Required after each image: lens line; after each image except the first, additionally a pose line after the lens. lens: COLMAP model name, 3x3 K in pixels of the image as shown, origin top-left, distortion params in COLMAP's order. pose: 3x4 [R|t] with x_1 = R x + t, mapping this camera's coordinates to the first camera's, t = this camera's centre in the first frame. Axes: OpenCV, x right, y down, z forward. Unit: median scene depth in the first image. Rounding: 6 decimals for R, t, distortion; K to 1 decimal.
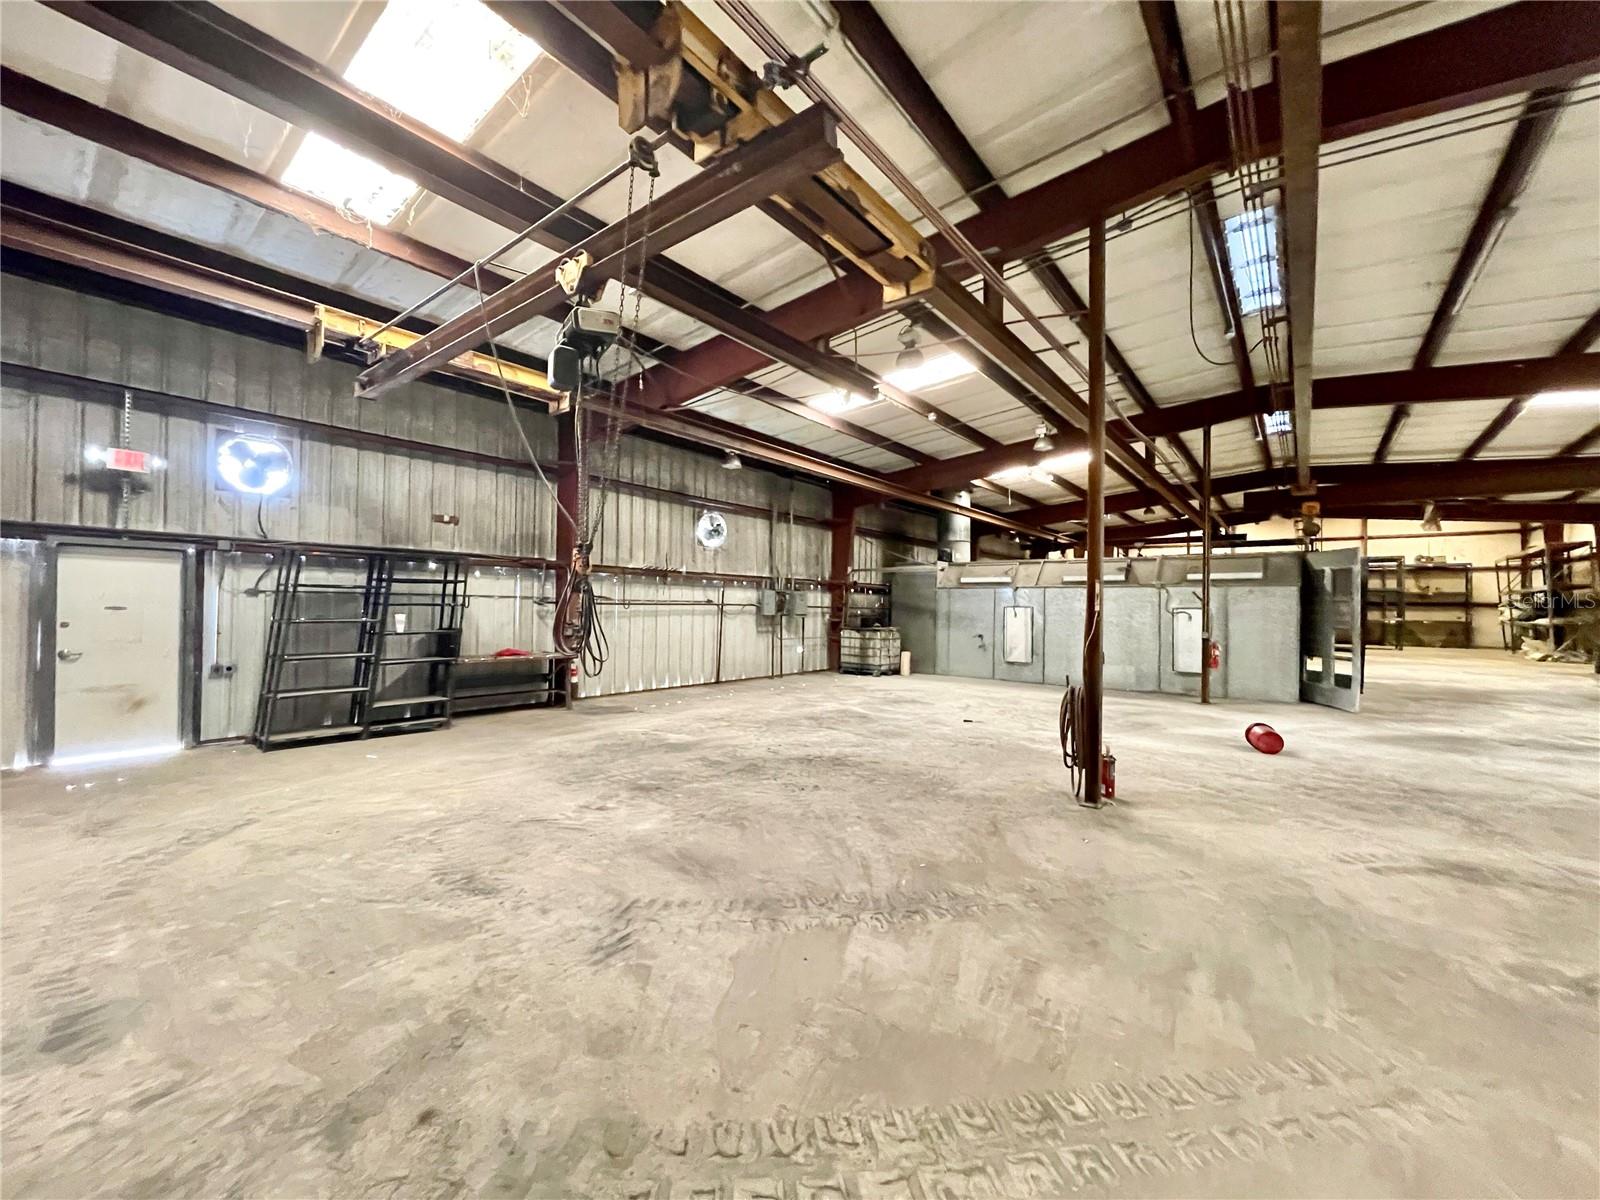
lens RADIAL K [[646.9, 0, 796.5], [0, 646.9, 600.5], [0, 0, 1]] dist [-0.001068, 0.000208]
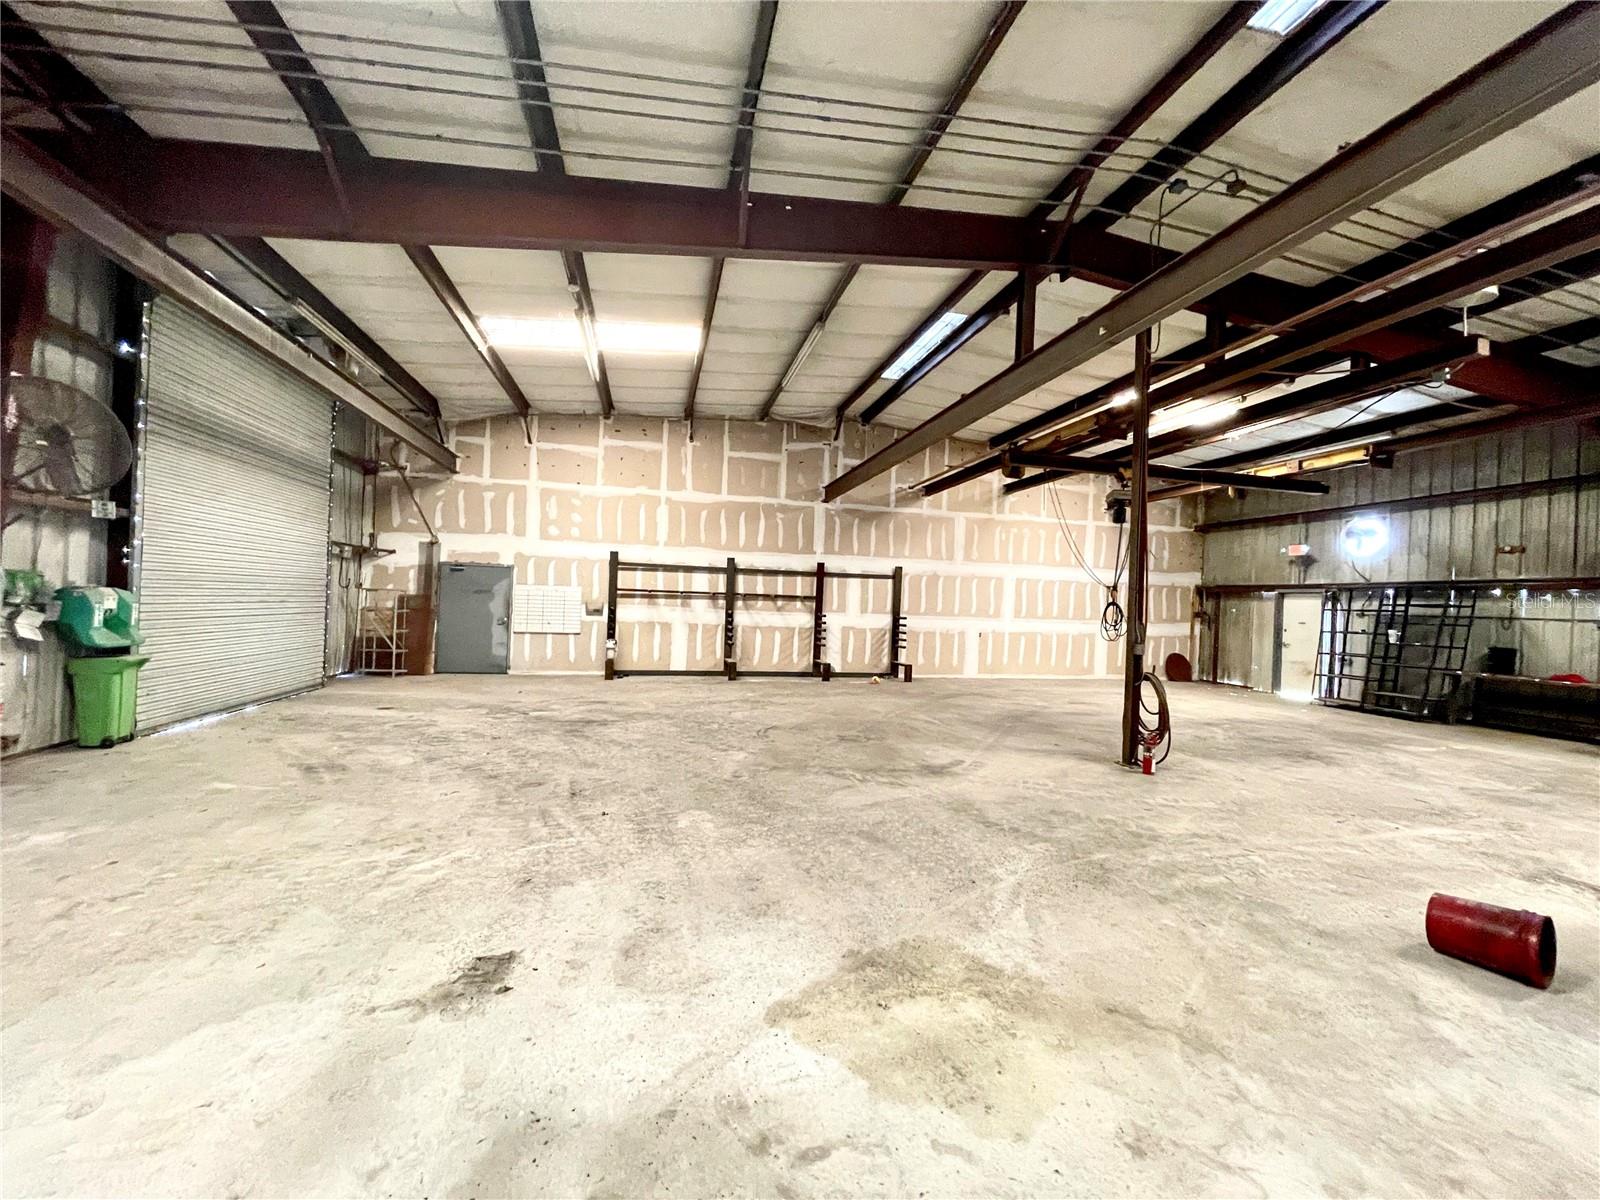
lens RADIAL K [[646.9, 0, 796.5], [0, 646.9, 600.5], [0, 0, 1]] dist [-0.001068, 0.000208]
pose [[-0.629098, -0.036529, -0.776467, 0.928499], [-0.035604, 0.999201, -0.018161, 0.021026], [0.776510, 0.016220, -0.629896, 0.647677]]
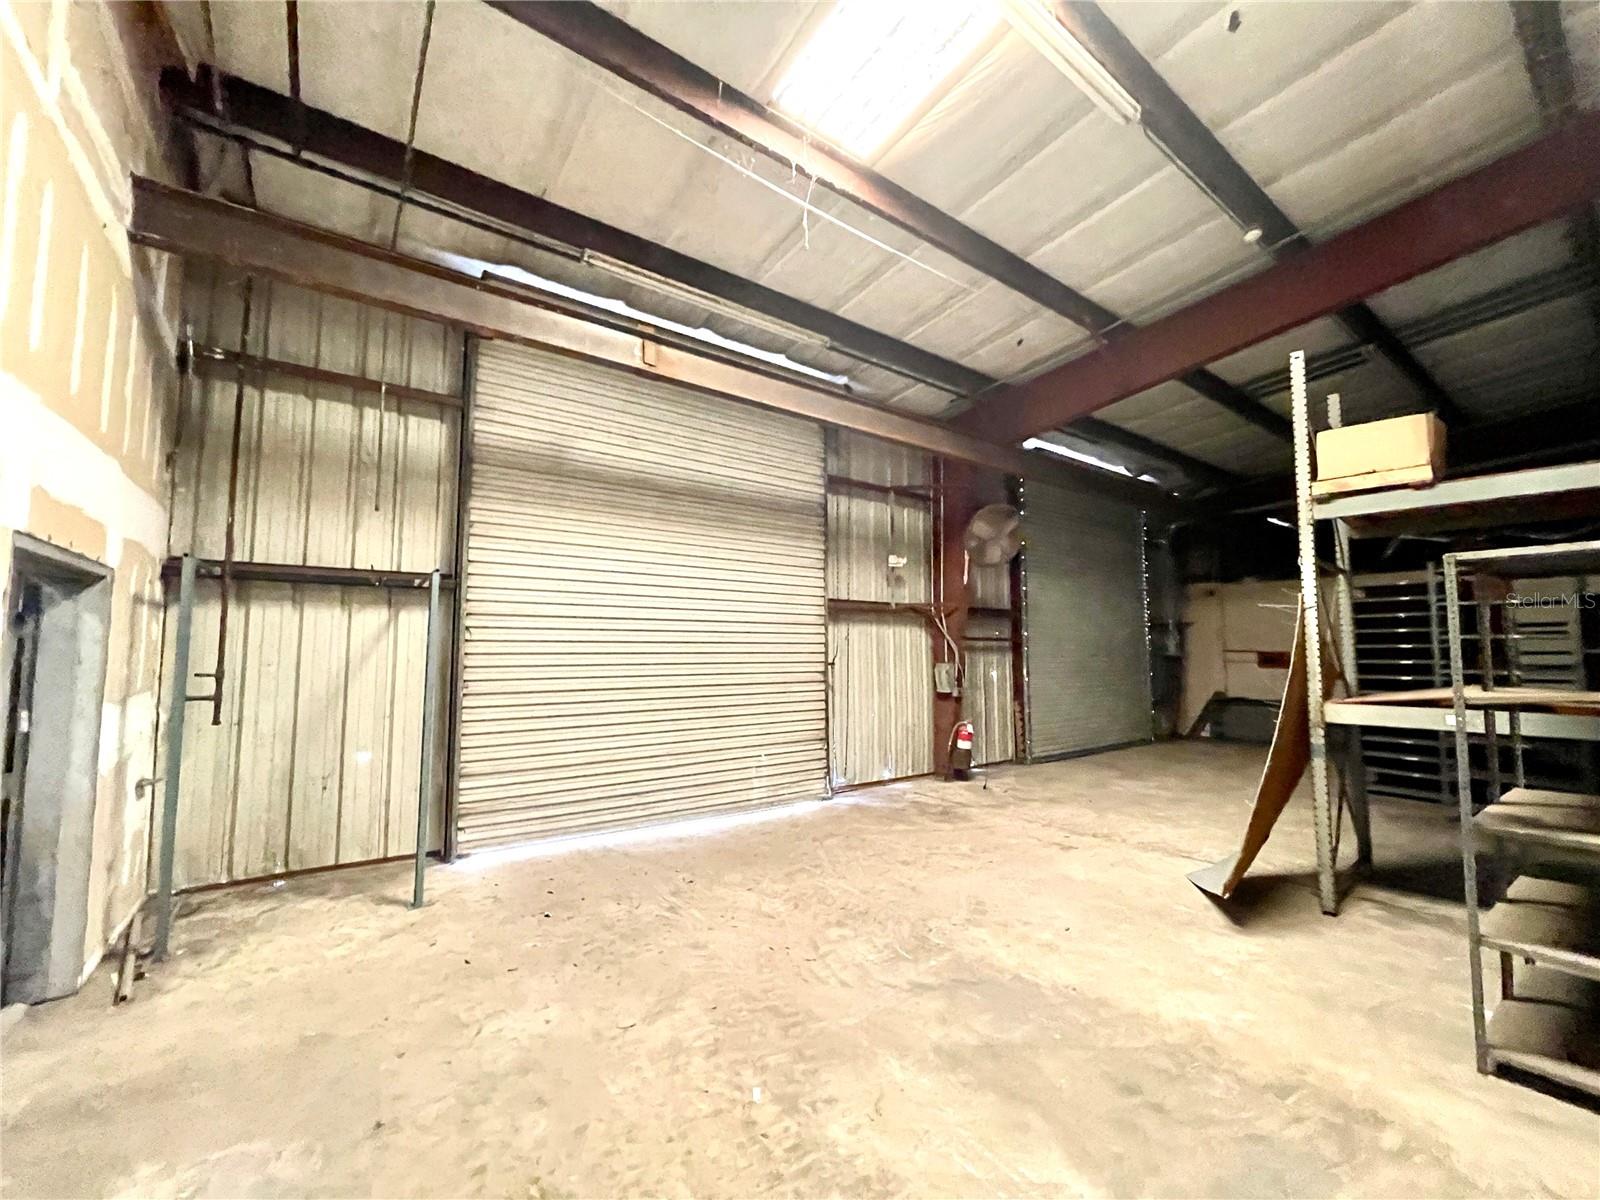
lens RADIAL K [[646.9, 0, 796.5], [0, 646.9, 600.5], [0, 0, 1]] dist [-0.001068, 0.000208]
pose [[-0.963872, 0.012248, 0.266084, 0.486327], [-0.013629, 0.995366, -0.095185, 0.008474], [-0.266017, -0.095373, -0.959239, 0.207690]]
